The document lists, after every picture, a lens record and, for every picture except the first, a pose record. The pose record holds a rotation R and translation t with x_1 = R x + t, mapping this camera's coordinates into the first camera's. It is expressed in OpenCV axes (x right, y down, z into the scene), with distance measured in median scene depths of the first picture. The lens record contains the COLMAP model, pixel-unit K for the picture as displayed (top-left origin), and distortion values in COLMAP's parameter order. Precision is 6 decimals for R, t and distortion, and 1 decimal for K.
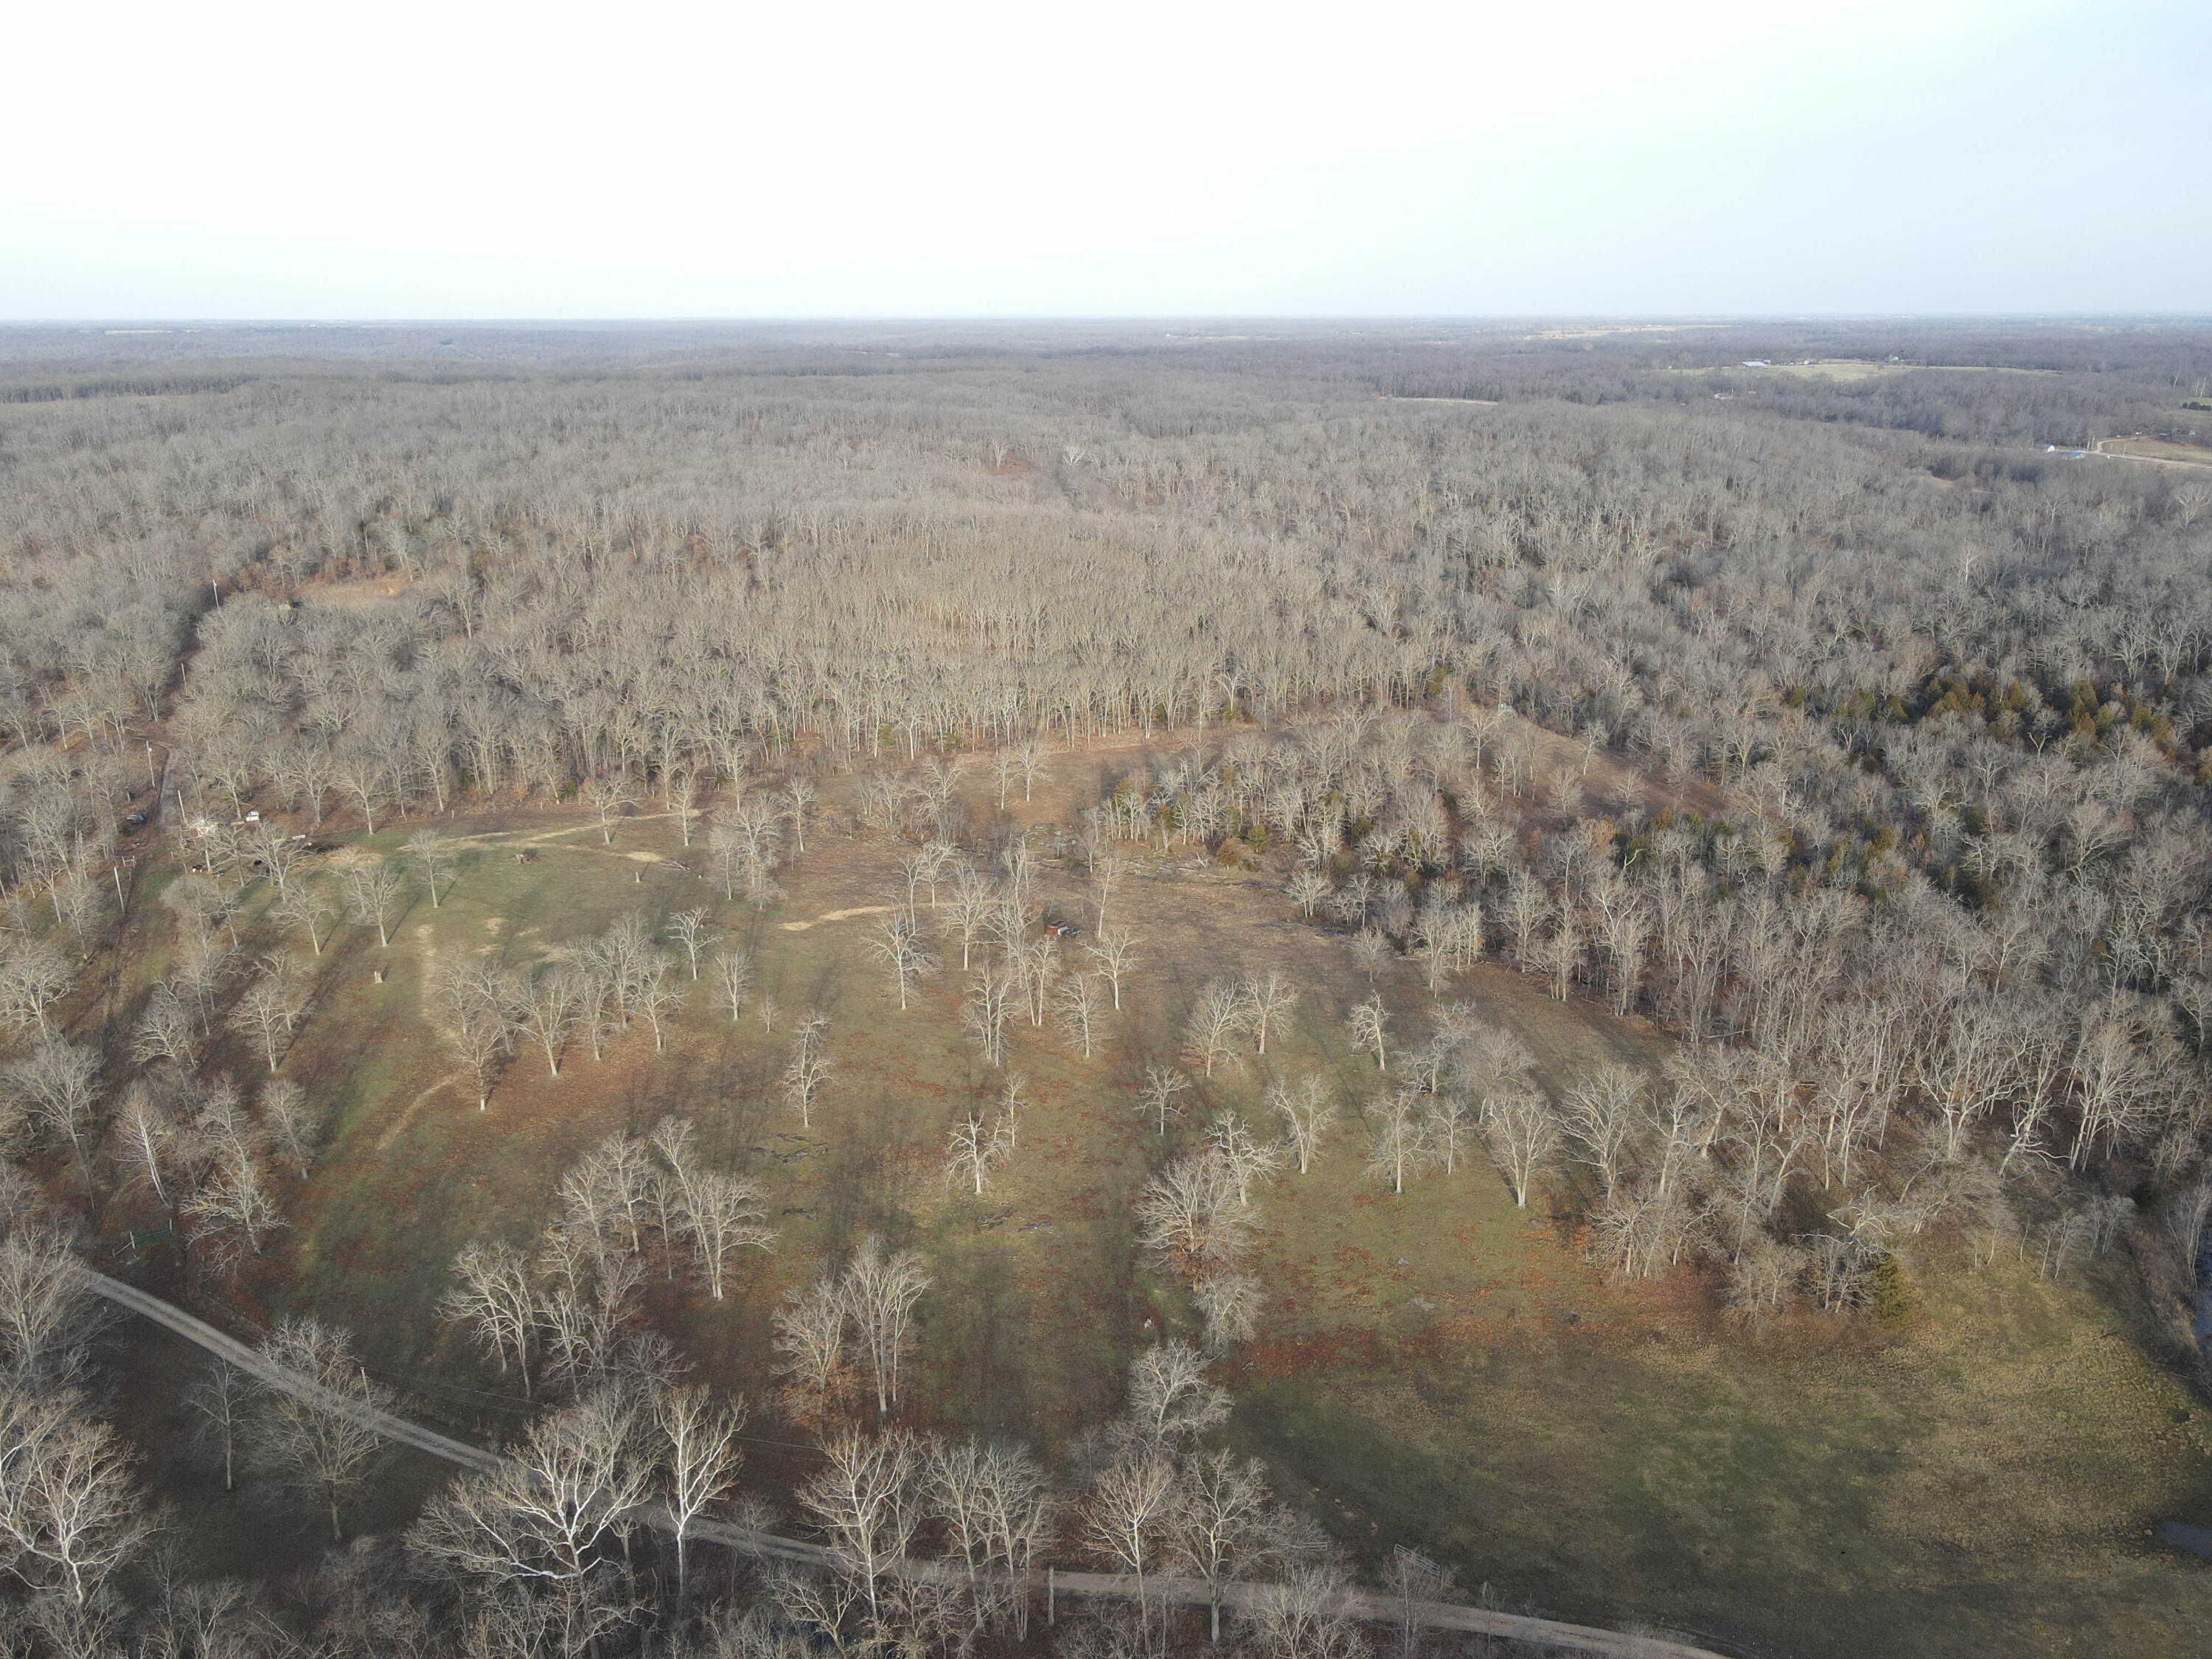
lens RADIAL K [[1620.1, 0, 1104.1], [0, 1620.1, 838.4], [0, 0, 1]] dist [-0.006101, 0.039252]
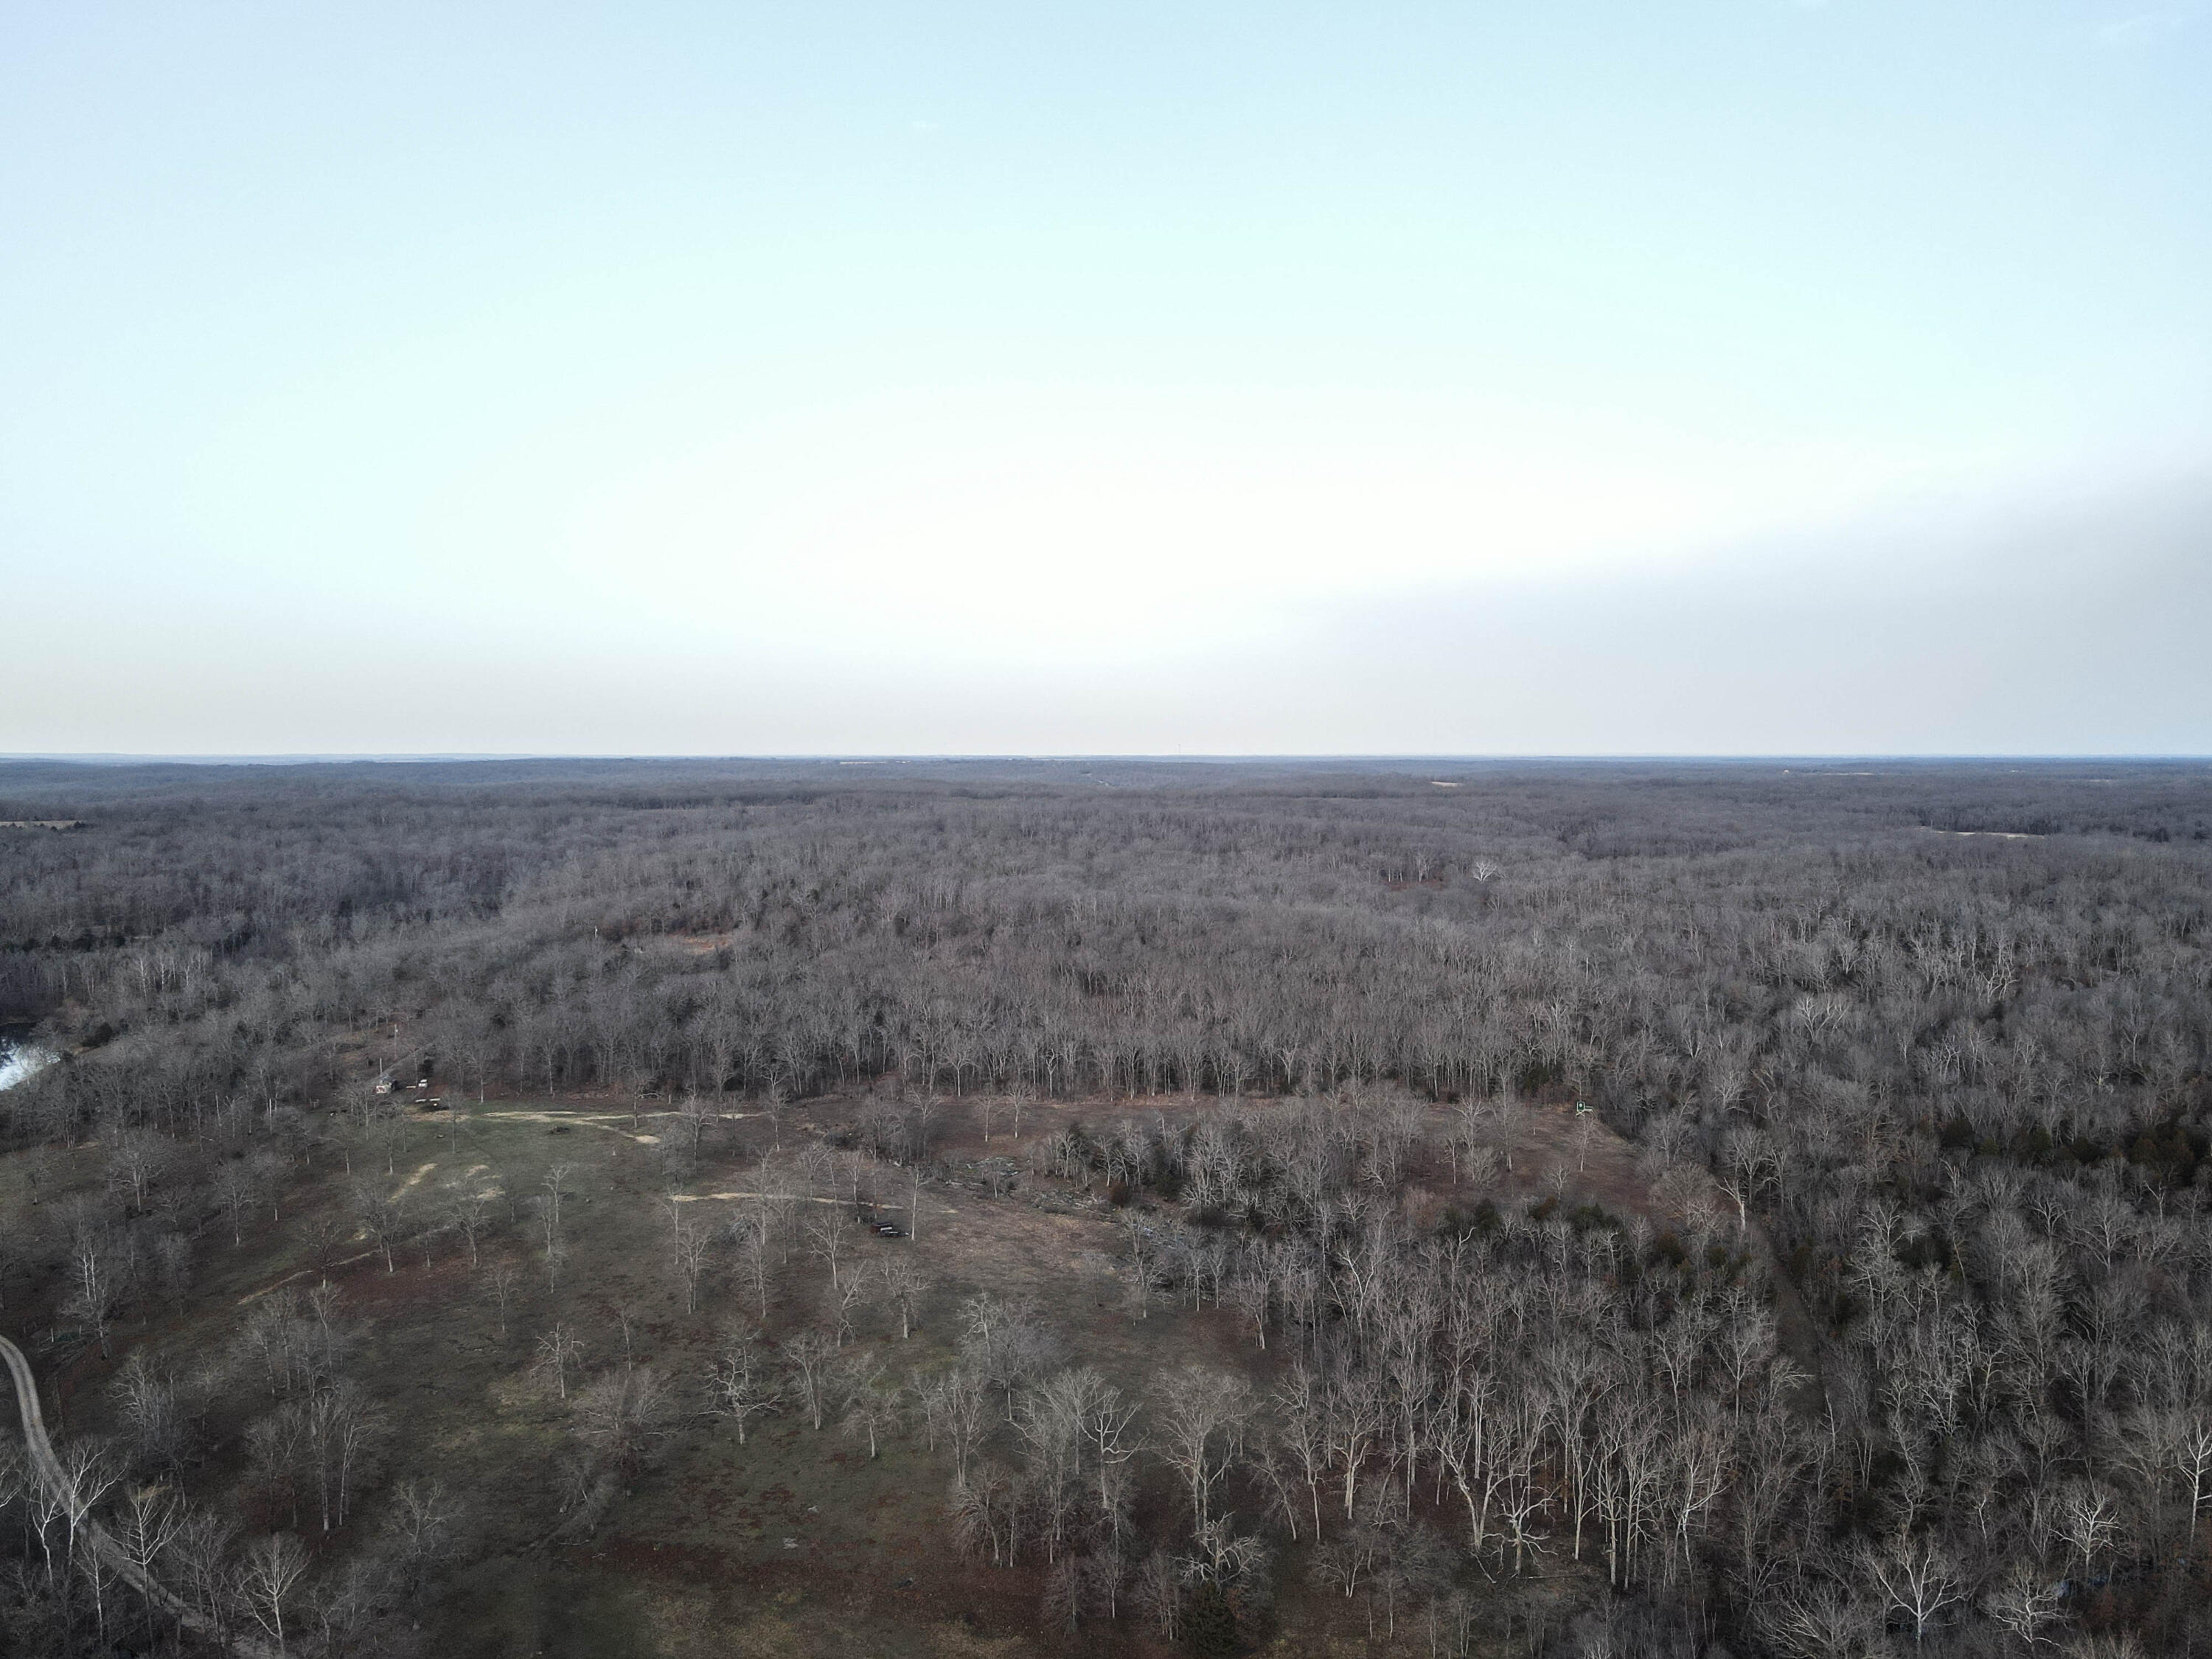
lens RADIAL K [[1625.7, 0, 1104.1], [0, 1625.7, 825.1], [0, 0, 1]] dist [-0.008386, 0.042356]
pose [[0.924238, 0.021777, -0.381195, 0.546499], [-0.122025, 0.962860, -0.240852, 0.040021], [0.361792, 0.269120, 0.892570, -0.022402]]
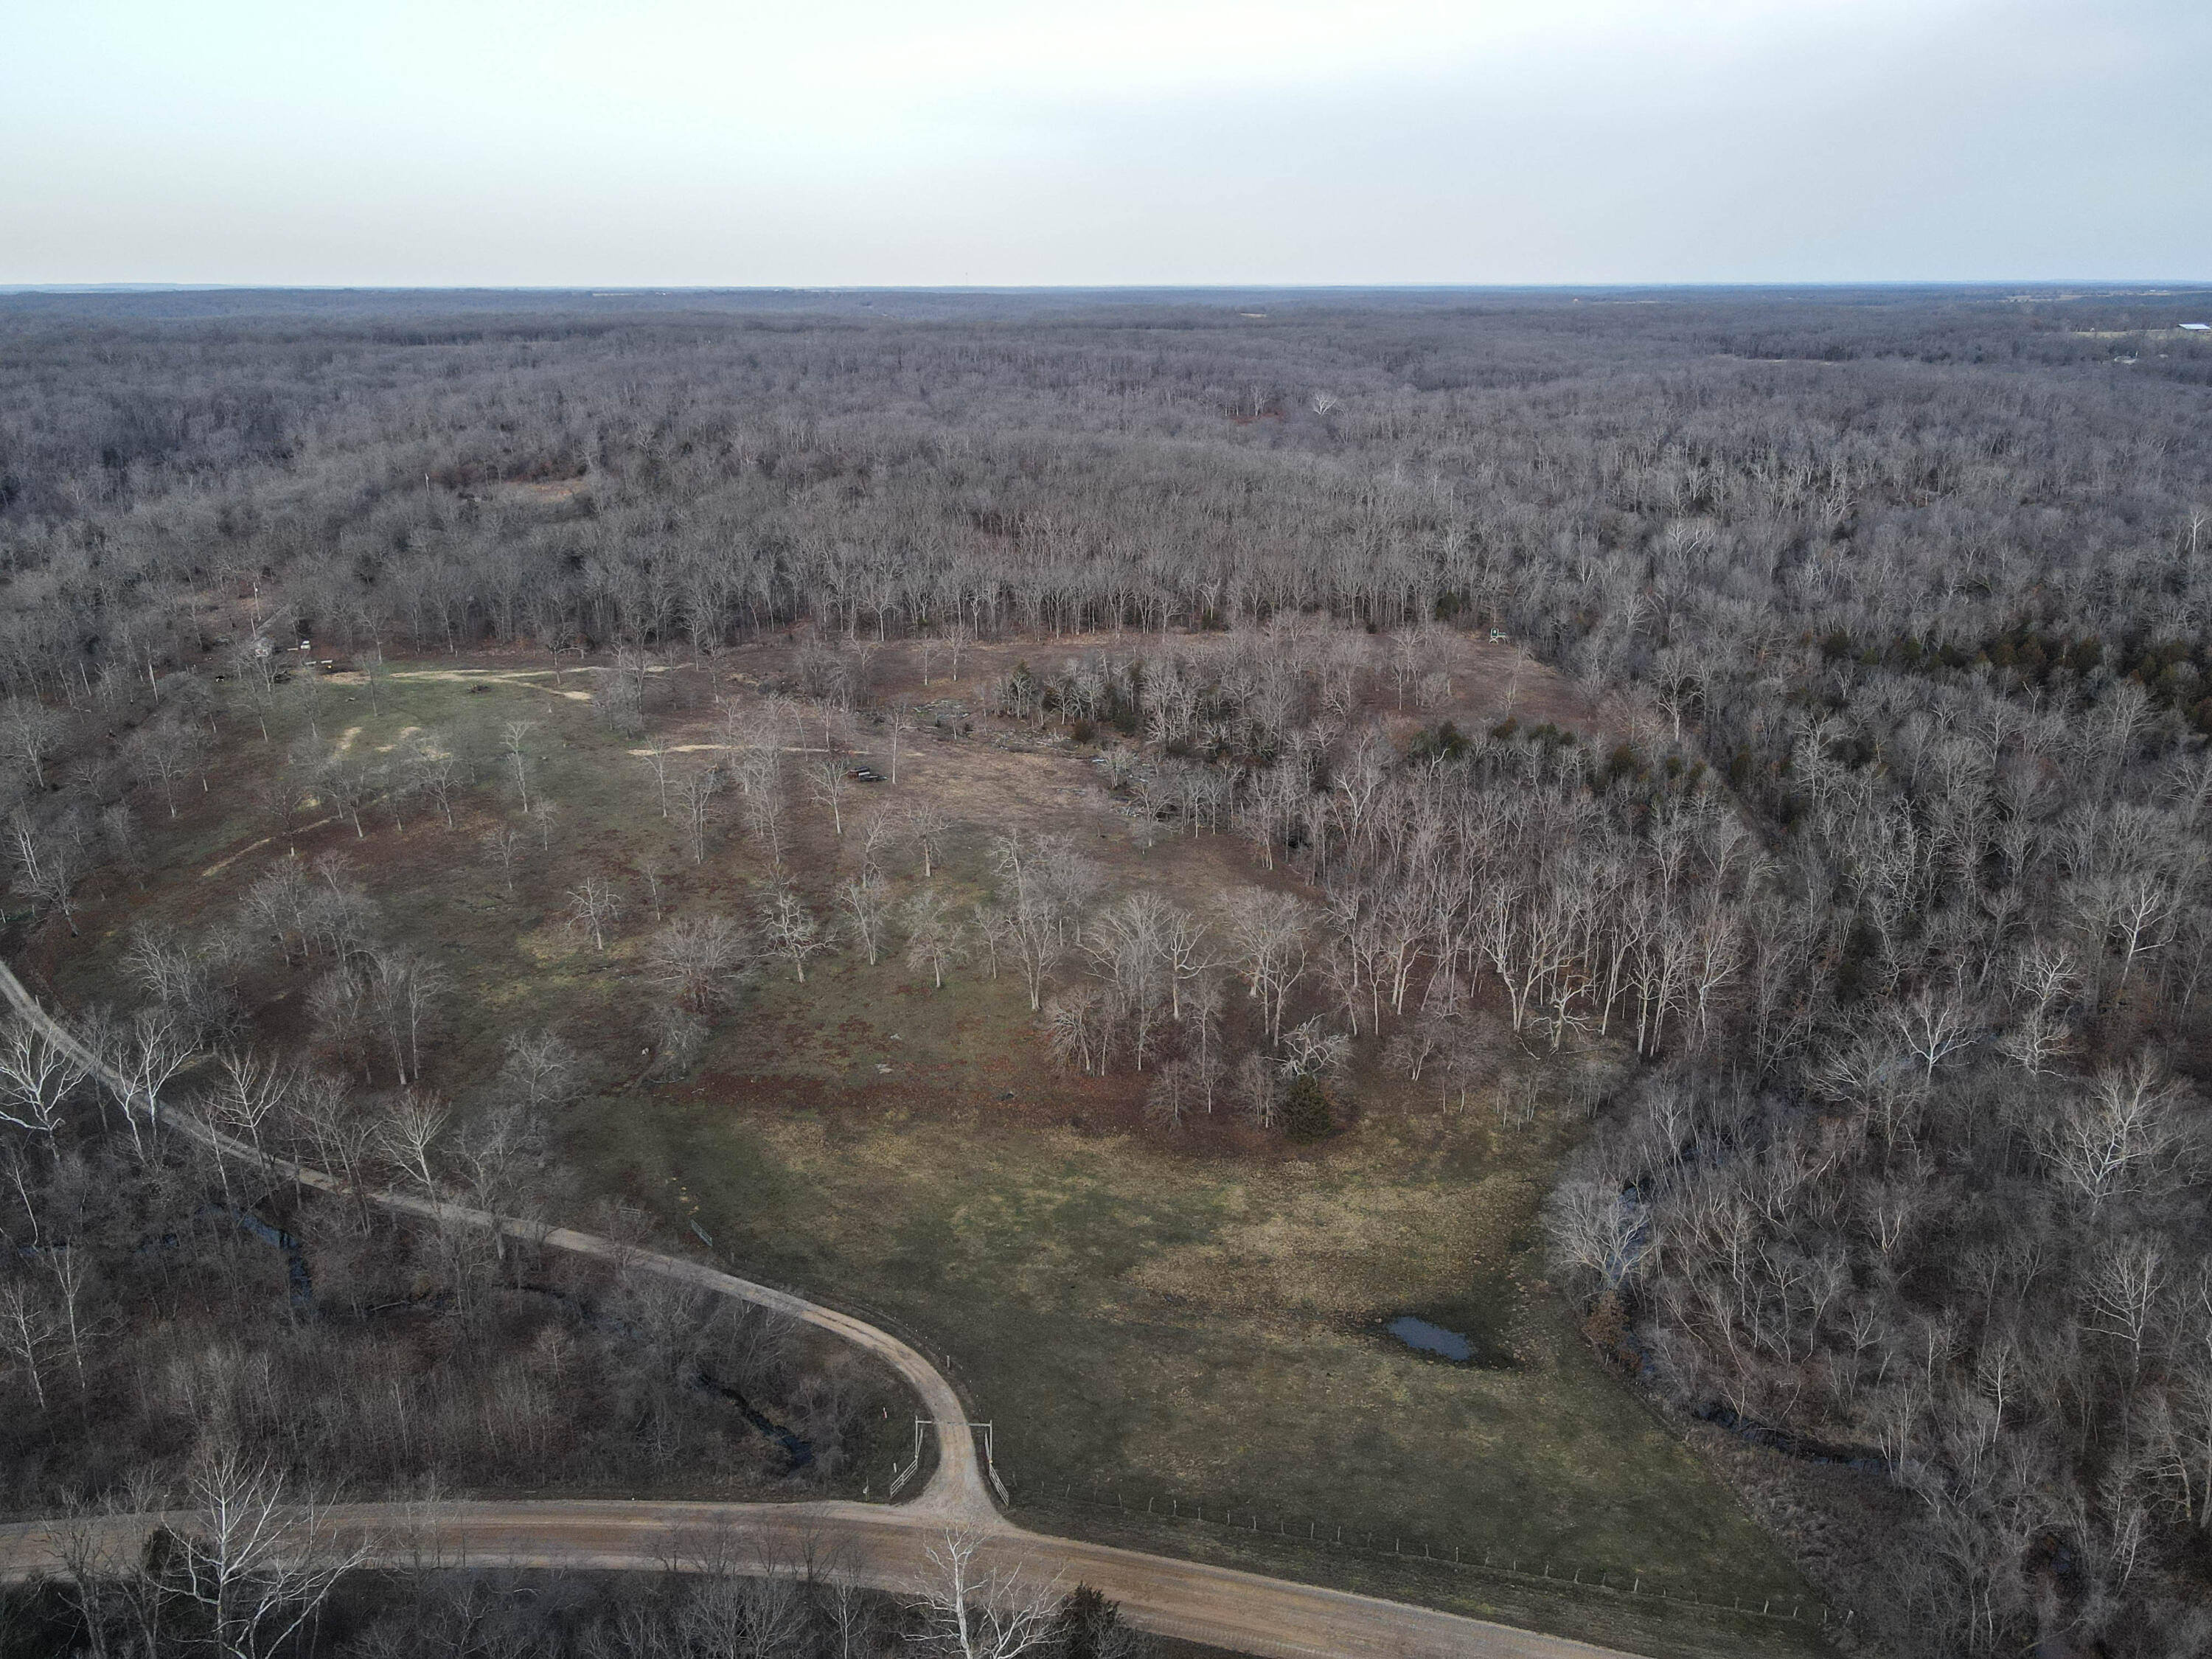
lens RADIAL K [[1625.7, 0, 1104.1], [0, 1625.7, 825.1], [0, 0, 1]] dist [-0.008386, 0.042356]
pose [[0.967478, 0.082279, -0.239200, 0.410565], [-0.080071, 0.996609, 0.018950, 0.057862], [0.239948, 0.000819, 0.970785, -0.040572]]
